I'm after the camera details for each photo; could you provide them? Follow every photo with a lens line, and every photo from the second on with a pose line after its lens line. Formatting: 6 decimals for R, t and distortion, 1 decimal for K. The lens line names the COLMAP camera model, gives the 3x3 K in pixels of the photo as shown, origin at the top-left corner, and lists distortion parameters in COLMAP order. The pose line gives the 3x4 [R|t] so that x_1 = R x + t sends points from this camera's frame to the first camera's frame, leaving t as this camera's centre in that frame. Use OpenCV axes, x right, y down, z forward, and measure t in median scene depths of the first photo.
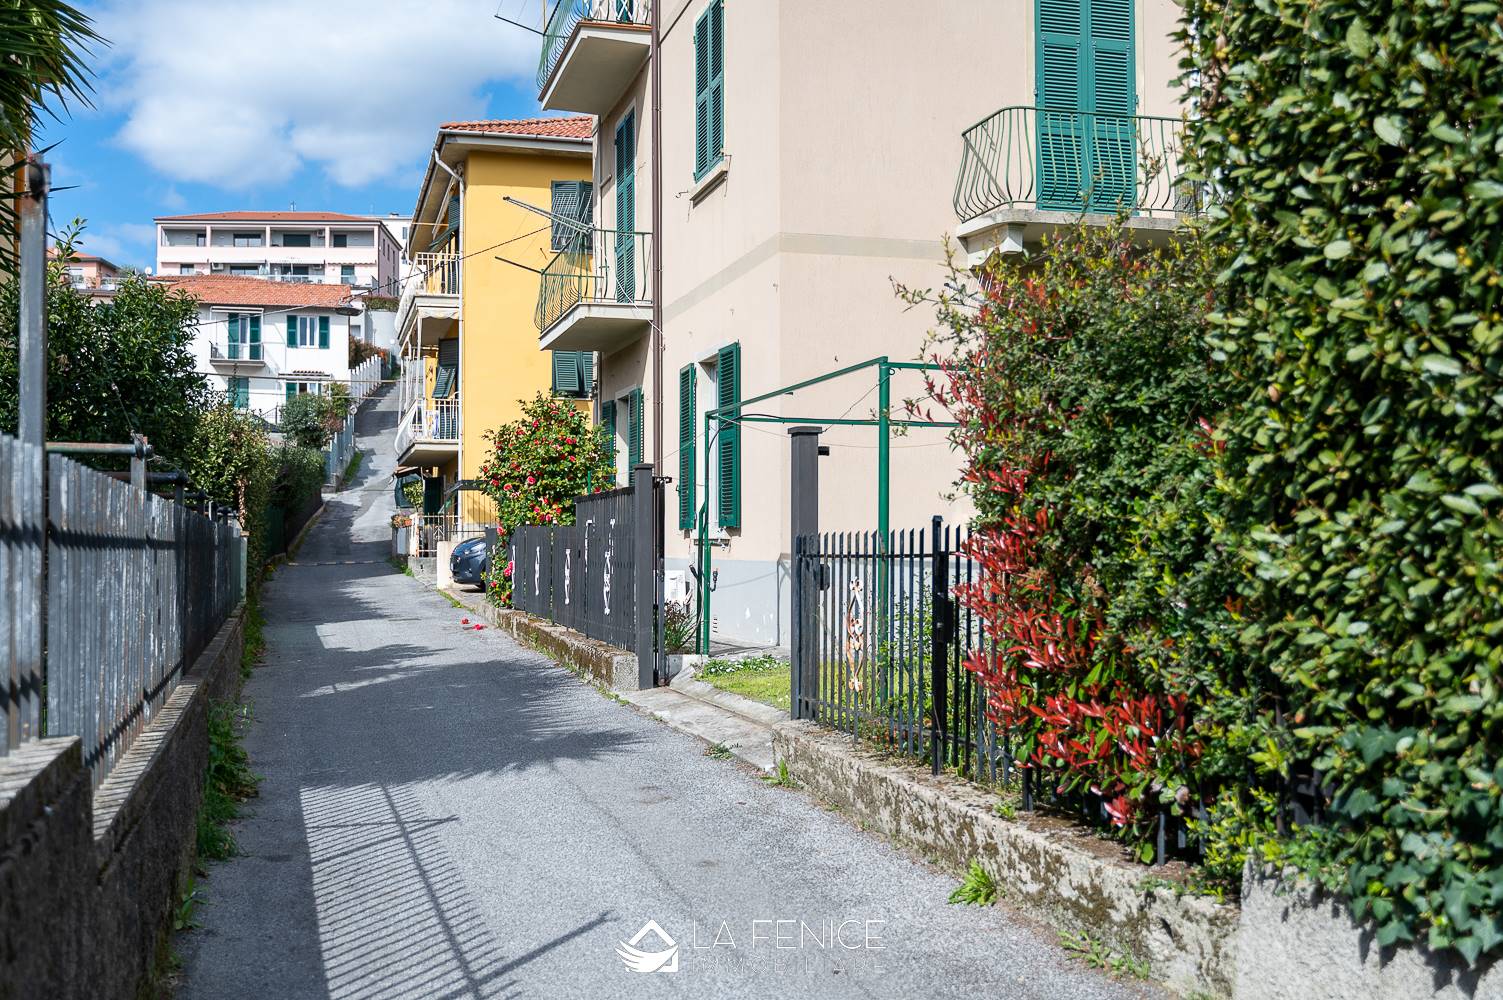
lens RADIAL K [[1469.7, 0, 751.5], [0, 1469.7, 500.0], [0, 0, 1]] dist [-0.002774, 0.006493]
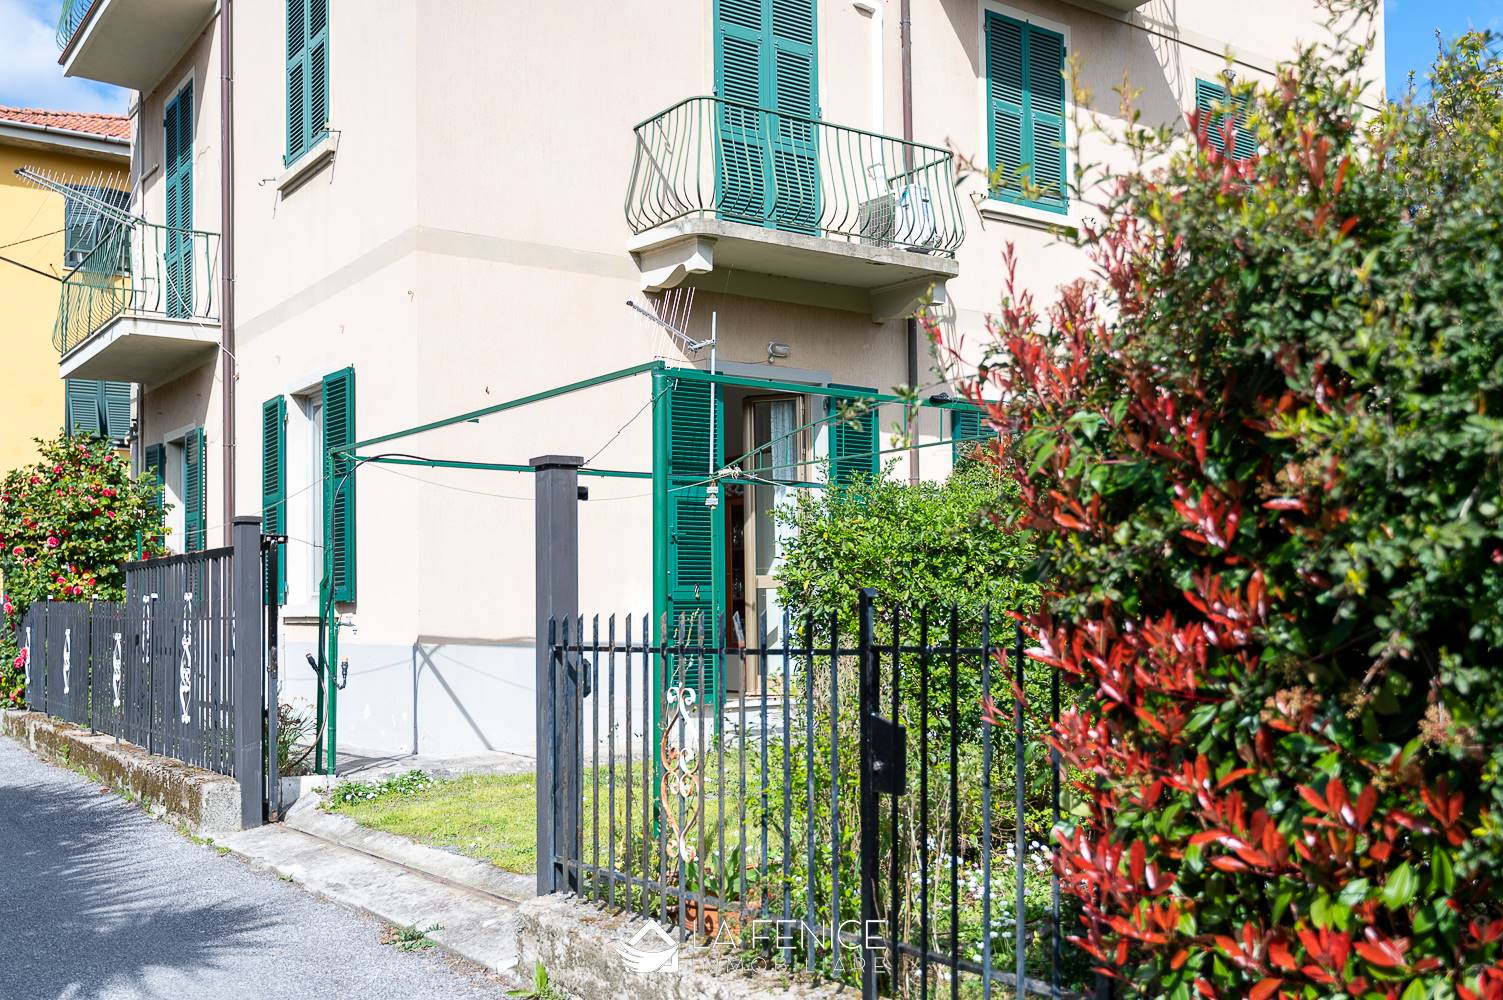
lens RADIAL K [[1431.8, 0, 752.1], [0, 1431.8, 567.3], [0, 0, 1]] dist [-0.001266, -0.011388]
pose [[0.946550, 0.001101, 0.322555, -0.053148], [-0.000488, 0.999998, -0.001982, 0.001353], [-0.322556, 0.001718, 0.946549, 0.204035]]
